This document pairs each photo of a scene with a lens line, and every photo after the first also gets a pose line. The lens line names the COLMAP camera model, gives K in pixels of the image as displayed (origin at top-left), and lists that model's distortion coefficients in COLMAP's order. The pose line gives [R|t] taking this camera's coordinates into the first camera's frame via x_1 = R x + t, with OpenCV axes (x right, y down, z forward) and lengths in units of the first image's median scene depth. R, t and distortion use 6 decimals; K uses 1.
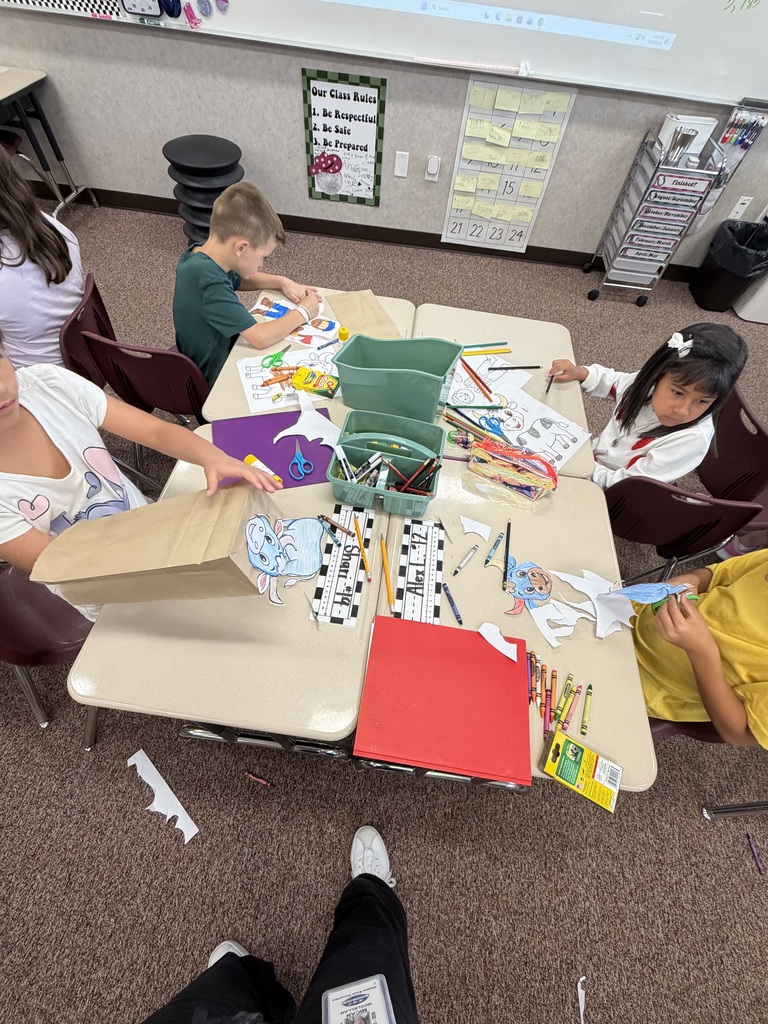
lens RADIAL K [[451.3, 0, 384.2], [0, 451.3, 511.6], [0, 0, 1]] dist [0.002720, 0.000517]
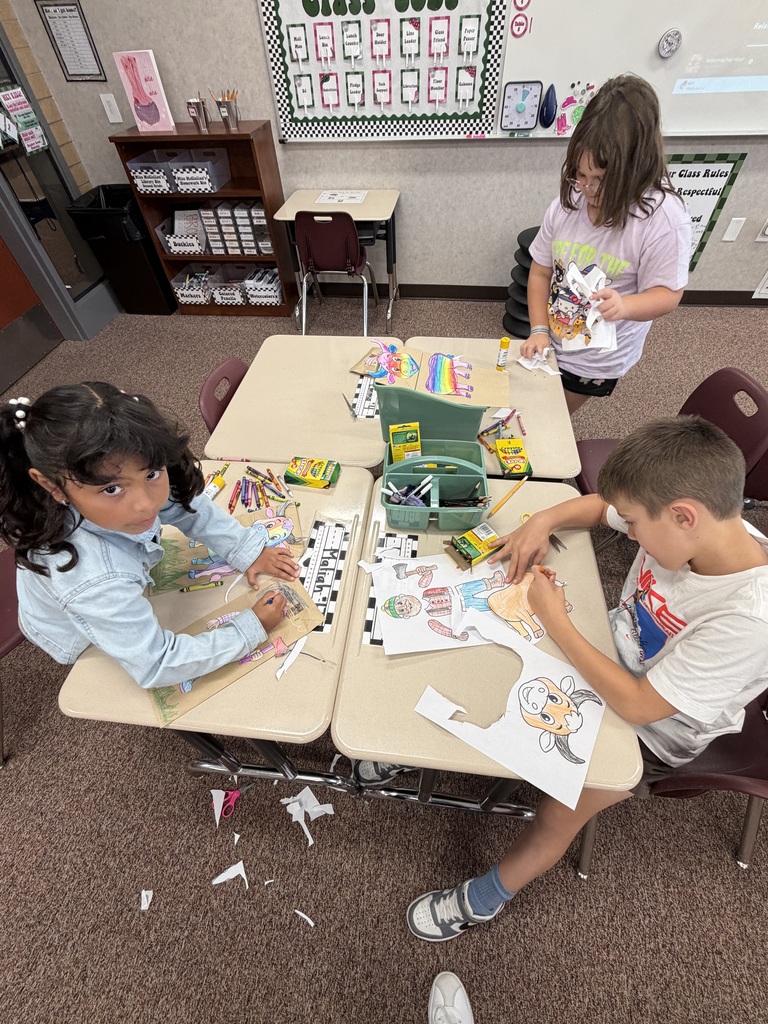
lens RADIAL K [[451.3, 0, 383.9], [0, 451.3, 513.4], [0, 0, 1]] dist [0.002720, 0.000517]
pose [[0.994133, -0.056979, -0.091942, -0.738372], [0.047021, 0.993140, -0.107064, -0.079340], [0.097412, 0.102113, 0.989992, -0.004783]]
